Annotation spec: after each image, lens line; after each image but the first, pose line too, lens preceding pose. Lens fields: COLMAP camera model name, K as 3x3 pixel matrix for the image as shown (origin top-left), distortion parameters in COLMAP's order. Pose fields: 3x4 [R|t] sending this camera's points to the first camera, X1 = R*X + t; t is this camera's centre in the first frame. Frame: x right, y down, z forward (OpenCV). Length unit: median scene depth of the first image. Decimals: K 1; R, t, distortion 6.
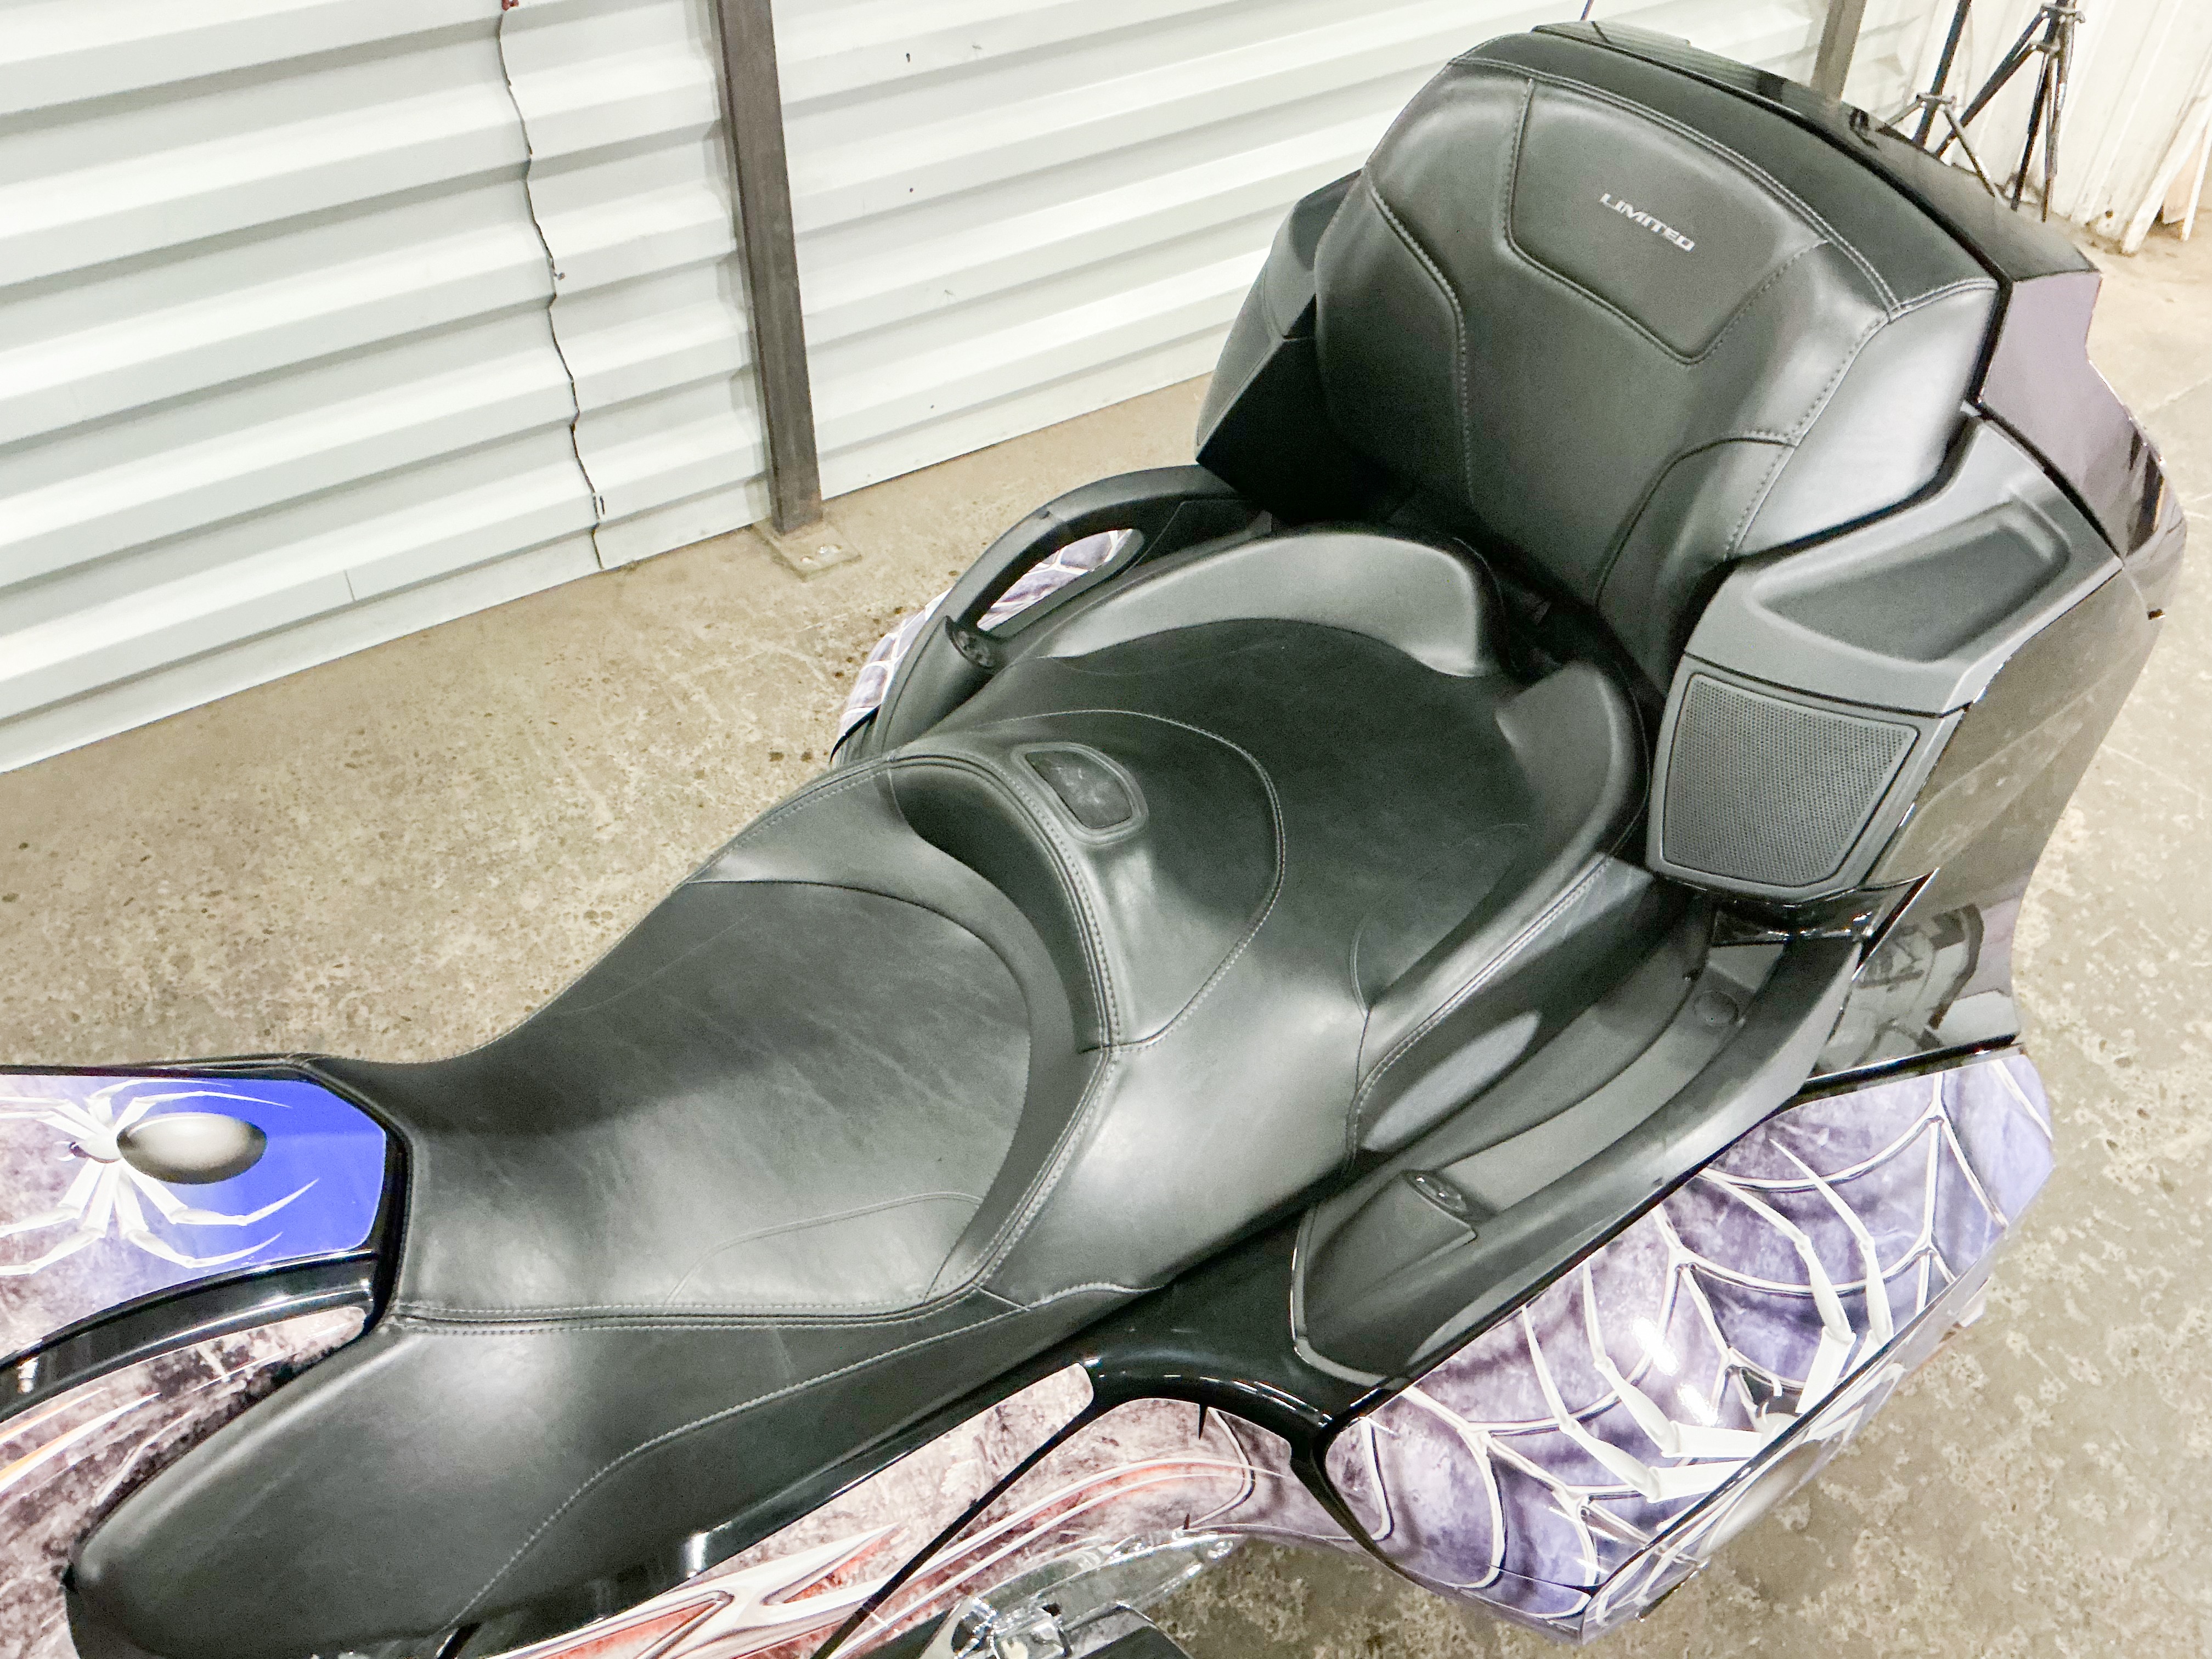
lens RADIAL K [[1853.4, 0, 1106.0], [0, 1853.4, 829.5], [0, 0, 1]] dist [0.068046, -0.136627]
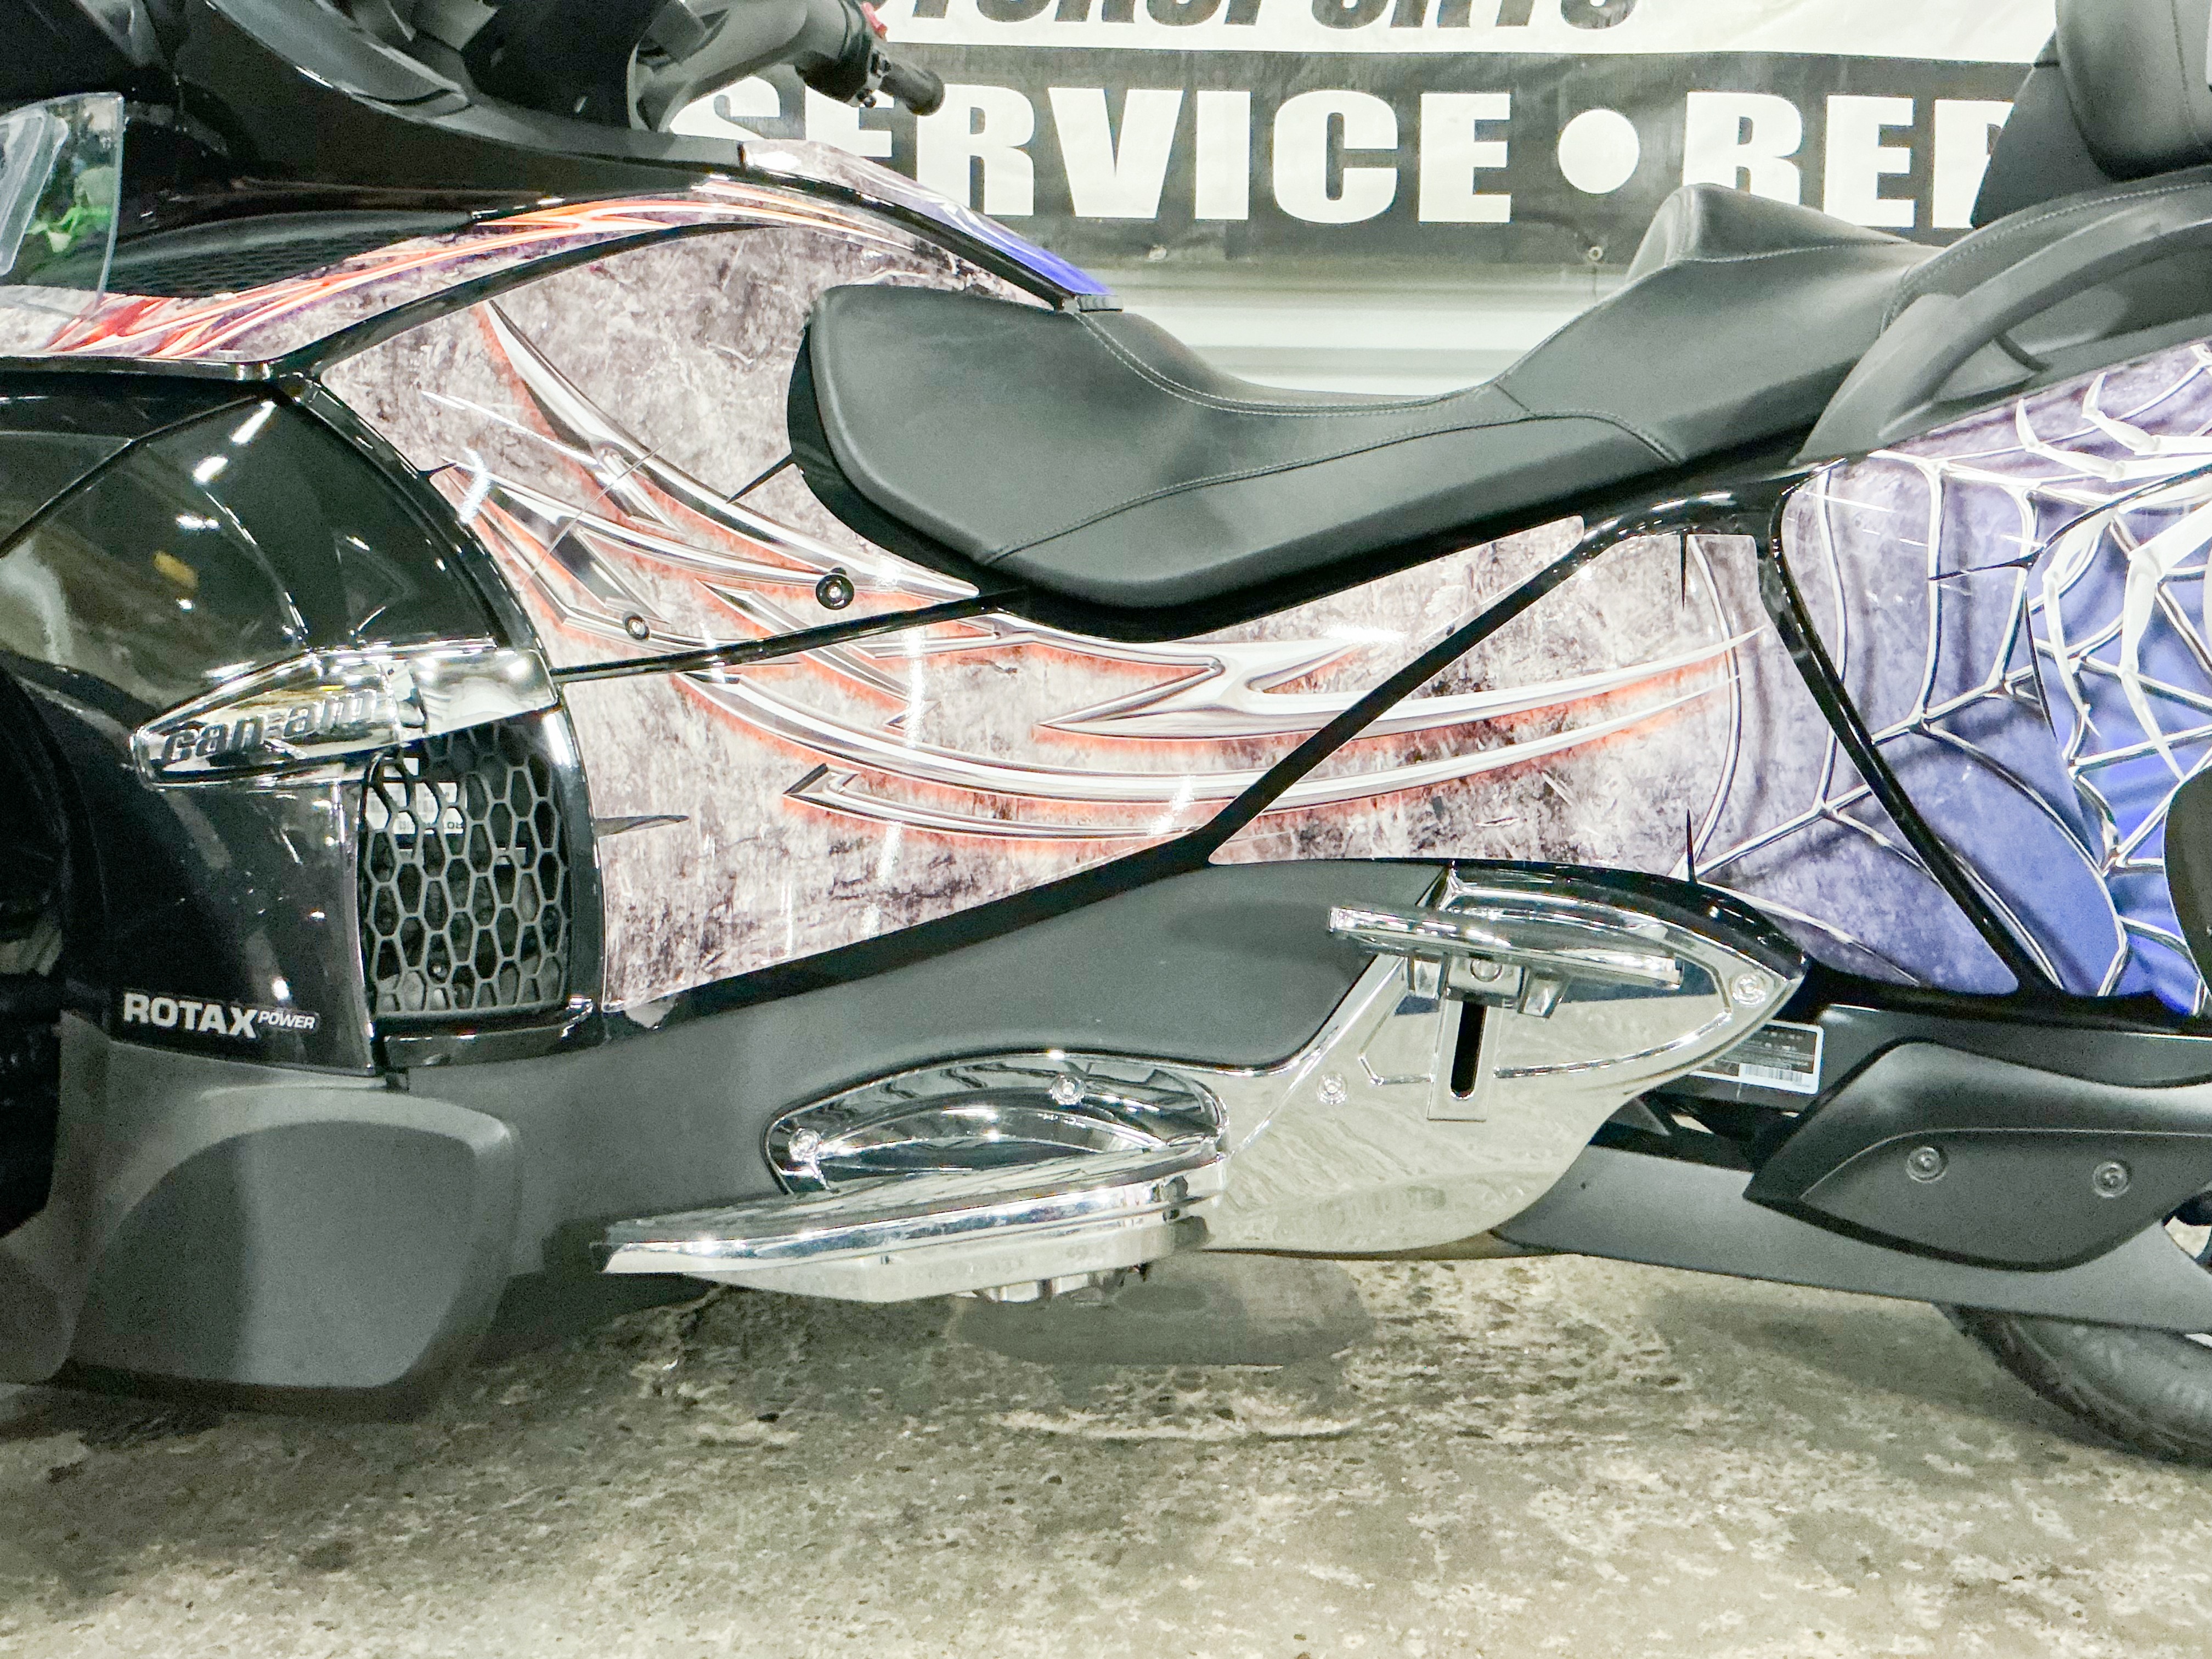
lens RADIAL K [[2227.0, 0, 1106.0], [0, 2227.0, 829.5], [0, 0, 1]] dist [0.164441, -0.372192]
pose [[0.815766, 0.019267, -0.578061, 0.508966], [-0.383519, 0.766143, -0.515691, 1.187627], [0.432942, 0.642381, 0.632383, 0.189758]]
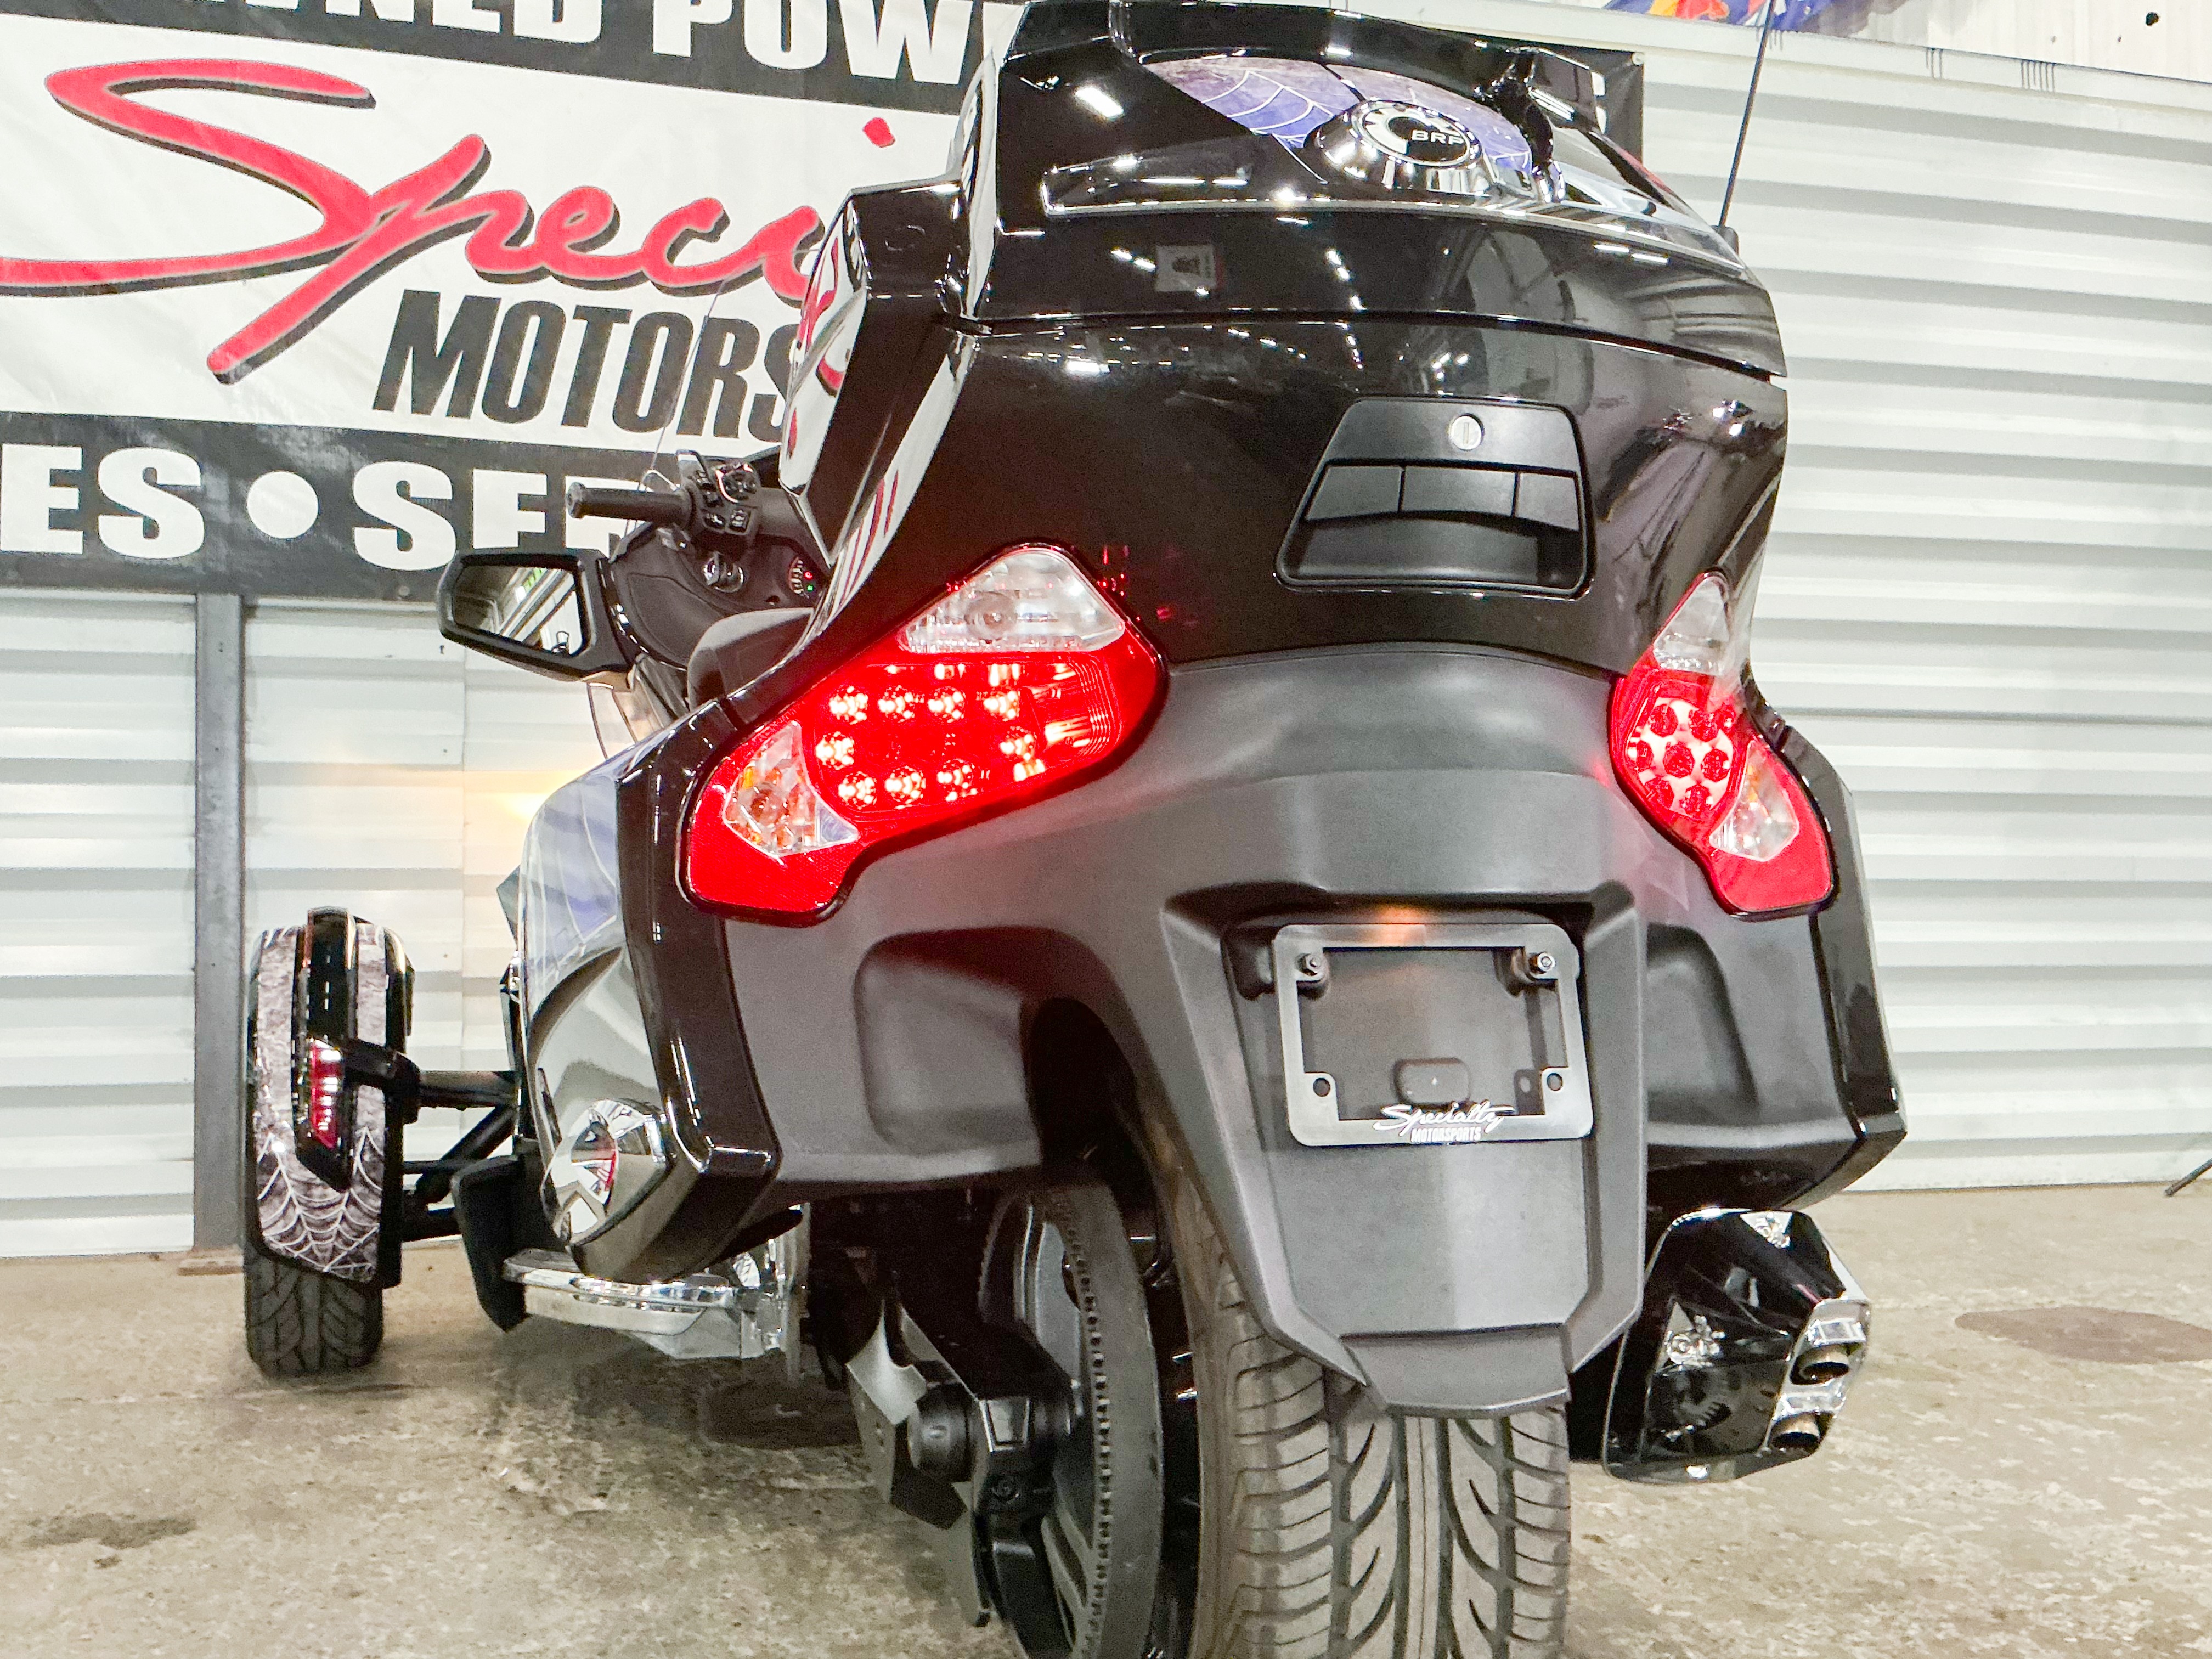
lens RADIAL K [[2186.3, 0, 1106.0], [0, 2186.3, 829.5], [0, 0, 1]] dist [0.169600, -0.403998]
pose [[0.934155, -0.040374, -0.354576, 0.685251], [-0.220588, 0.715707, -0.662649, 1.633809], [0.280527, 0.697233, 0.659675, -0.396706]]
